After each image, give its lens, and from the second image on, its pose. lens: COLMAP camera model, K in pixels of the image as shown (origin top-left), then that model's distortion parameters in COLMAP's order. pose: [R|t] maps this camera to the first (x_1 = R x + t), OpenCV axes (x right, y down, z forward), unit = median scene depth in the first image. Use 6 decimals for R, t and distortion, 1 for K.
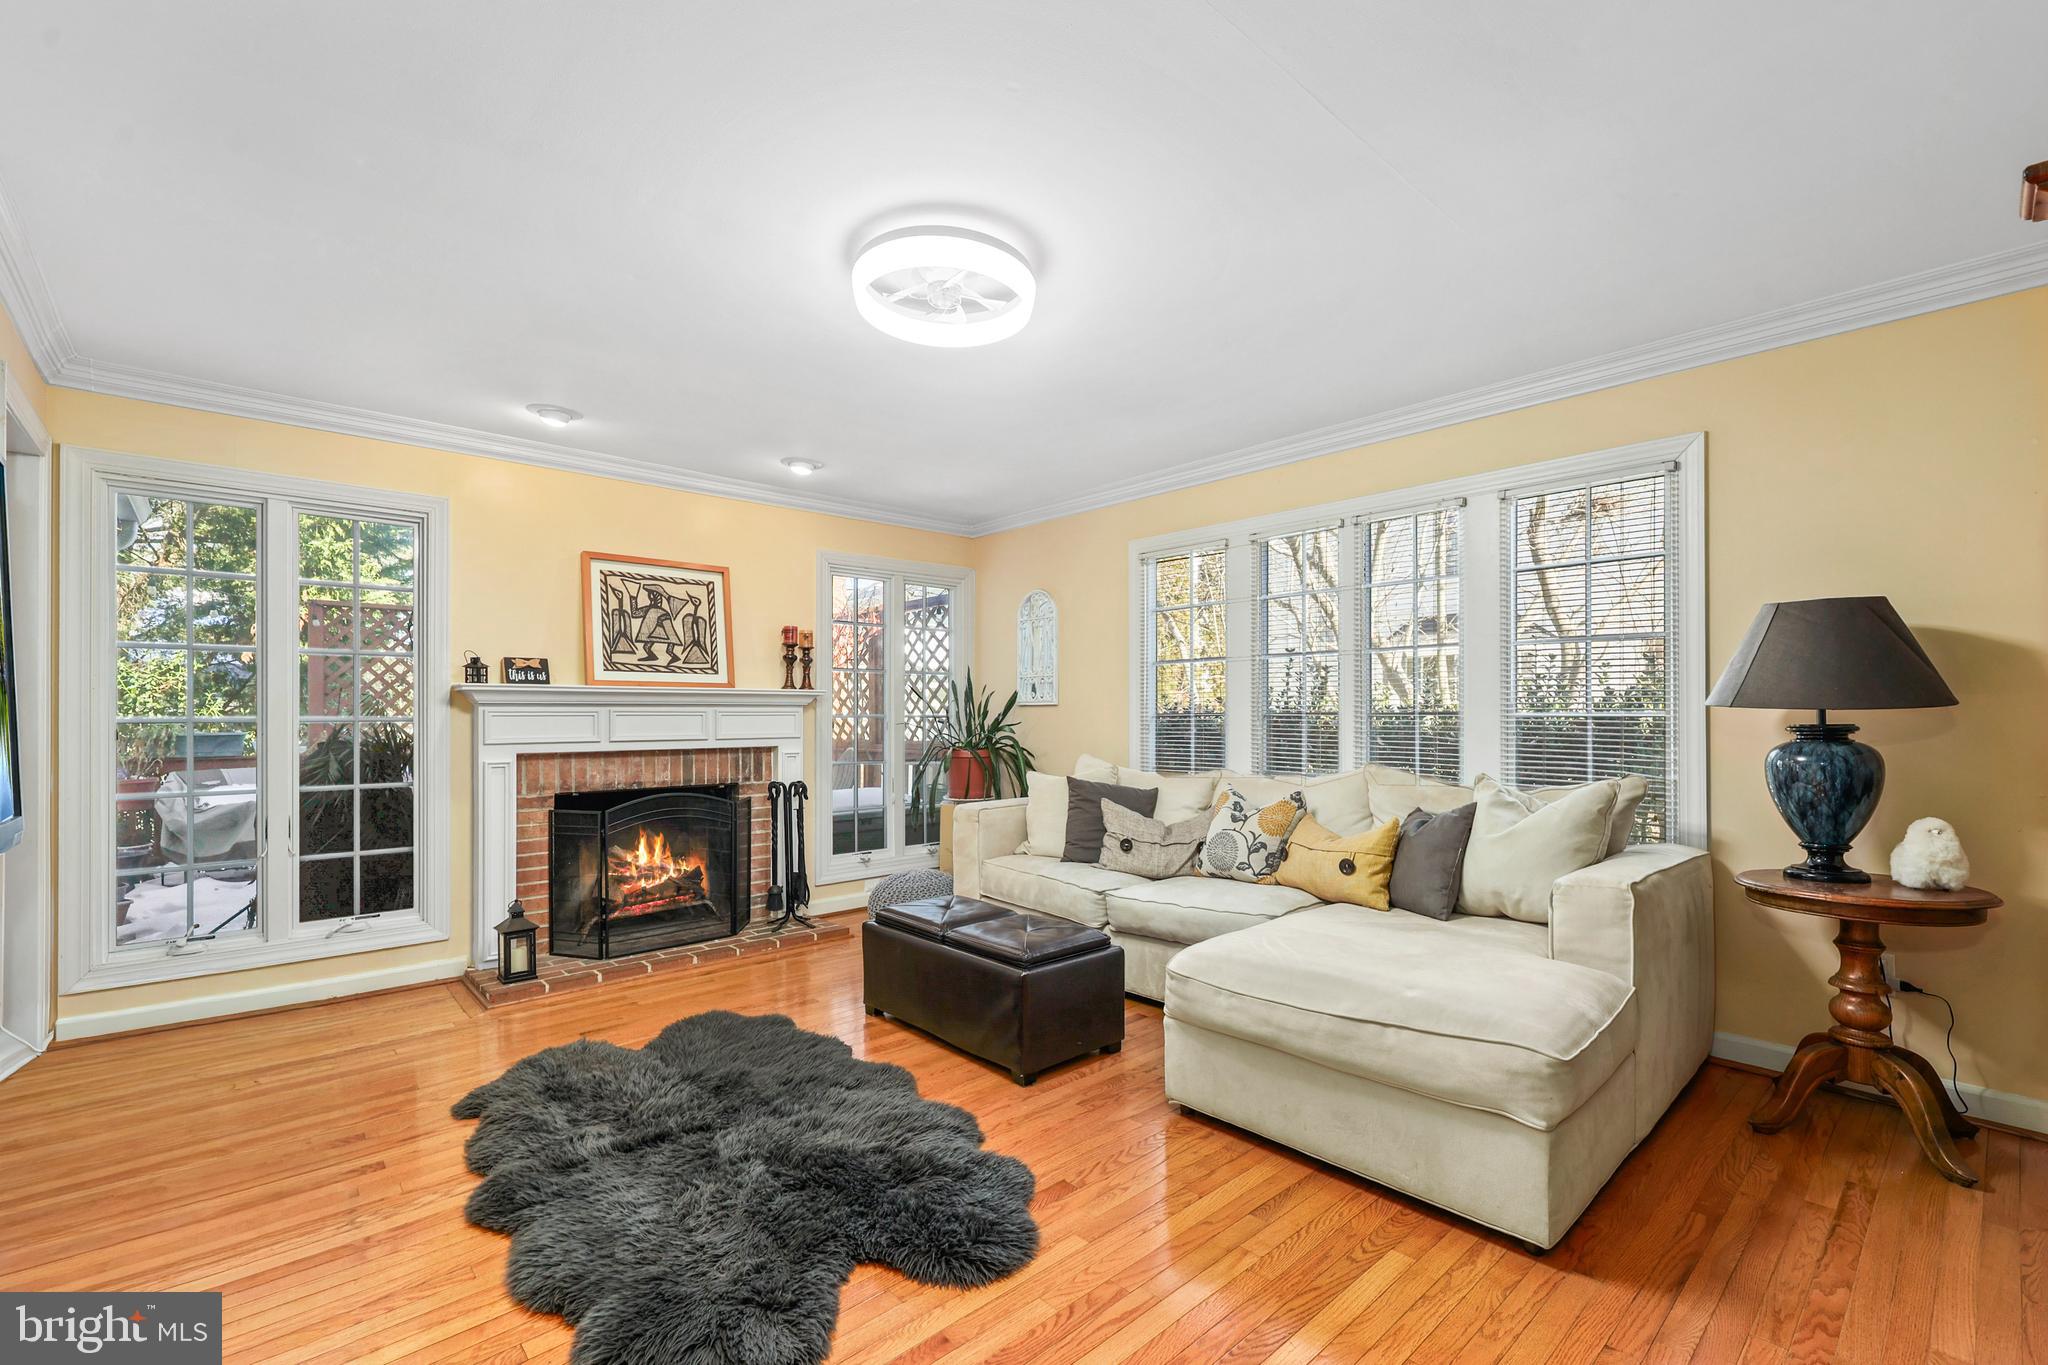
lens RADIAL K [[884.8, 0, 1019.6], [0, 884.8, 710.7], [0, 0, 1]] dist [0.000169, 0.000043]
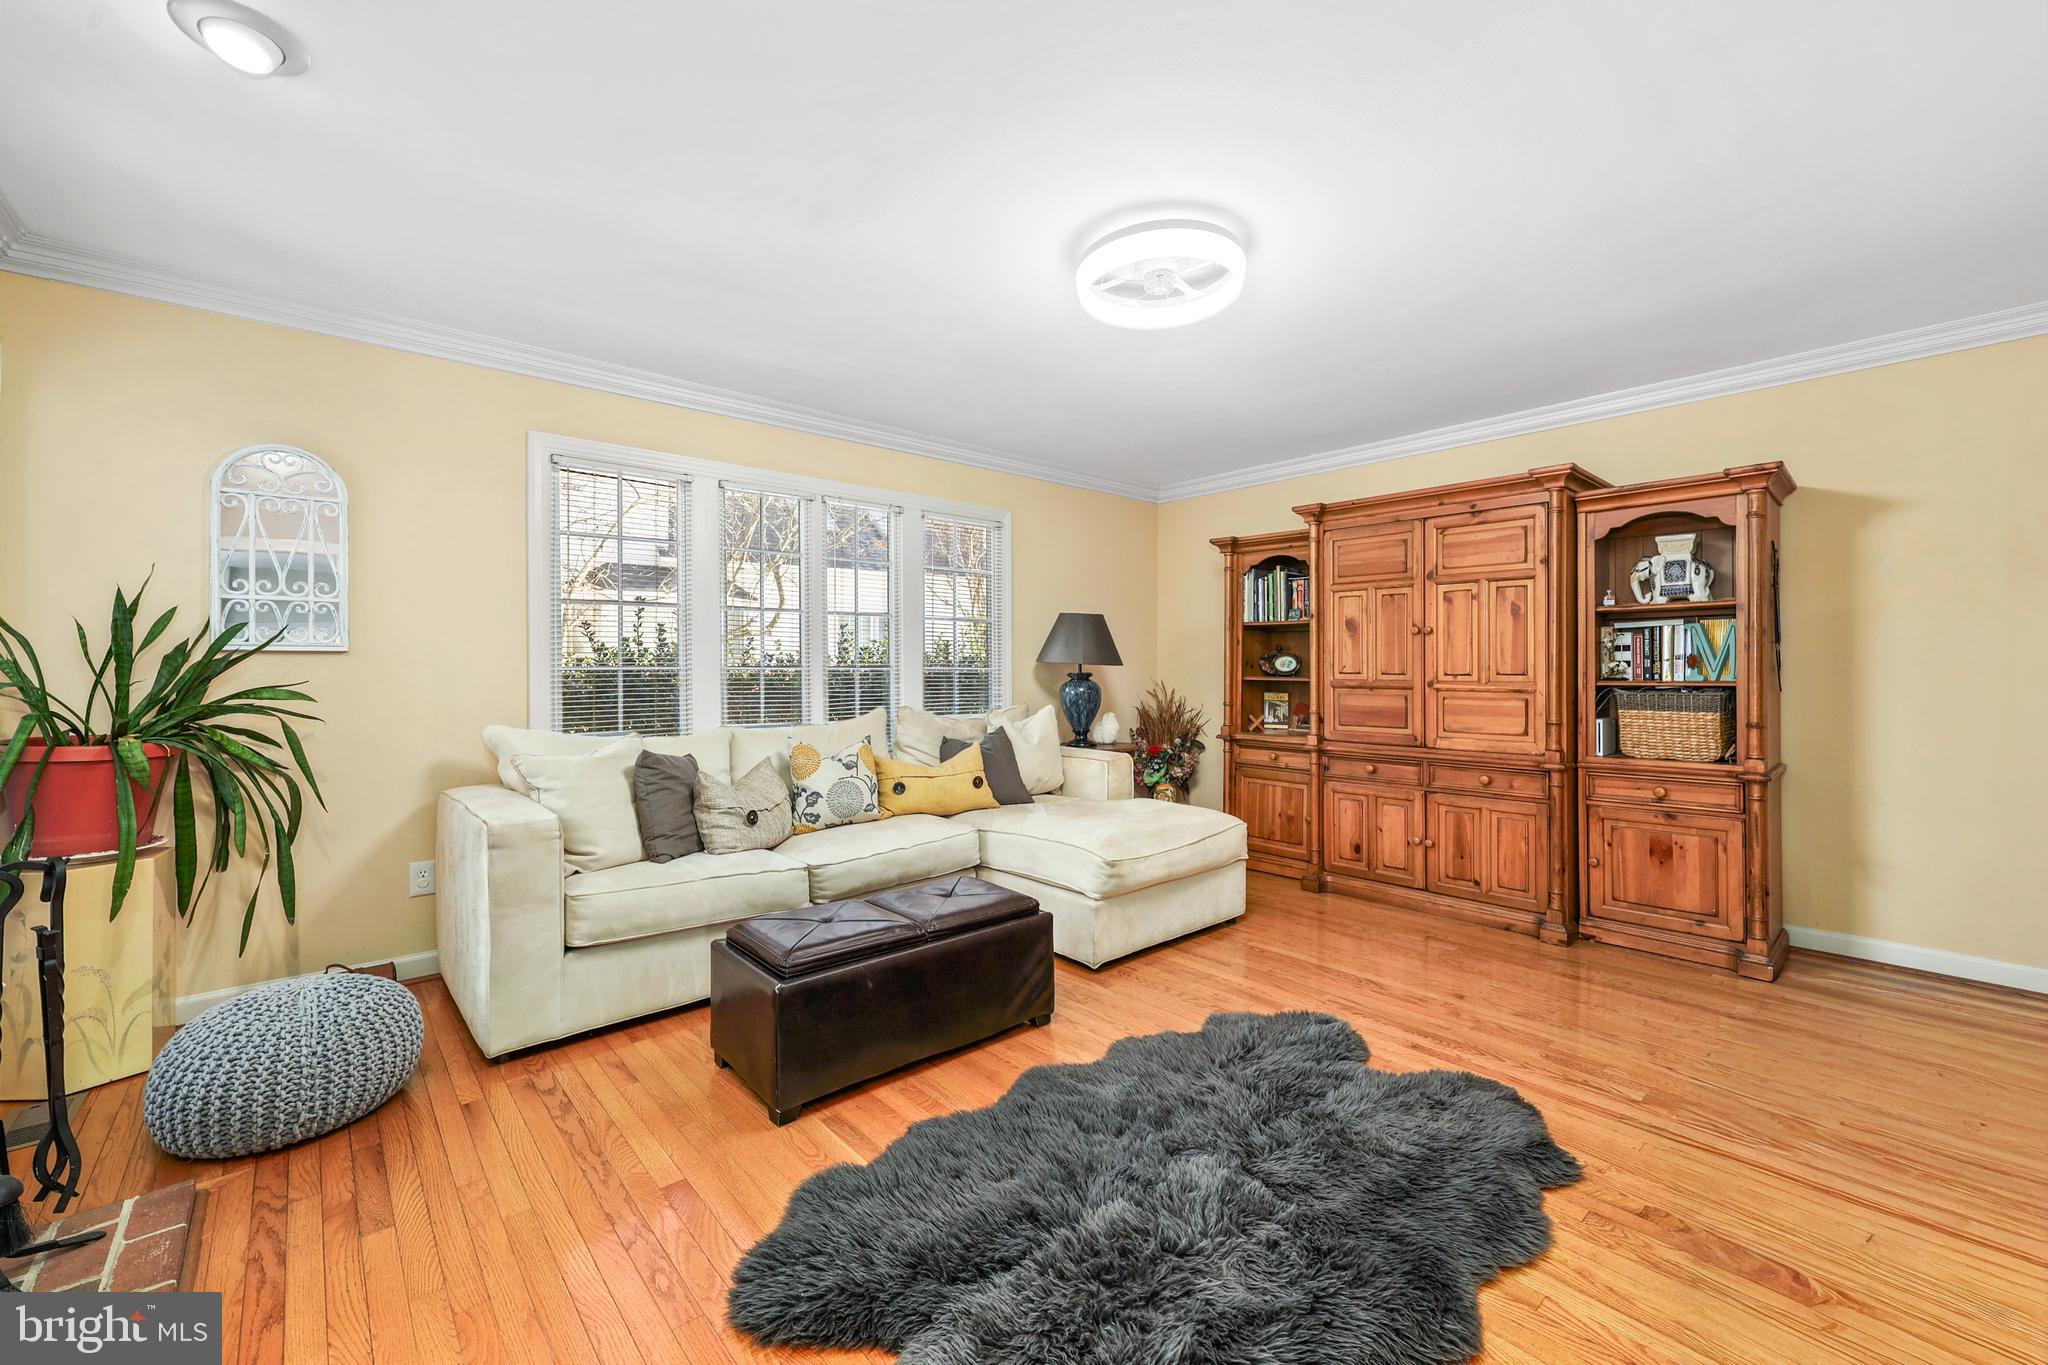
lens RADIAL K [[830.6, 0, 1025.2], [0, 830.6, 665.1], [0, 0, 1]] dist [0.000619, 0.000084]
pose [[0.018577, -0.000109, 0.999827, -0.909675], [-0.007089, 0.999975, 0.000241, -0.001165], [-0.999802, -0.007092, 0.018576, 0.938140]]
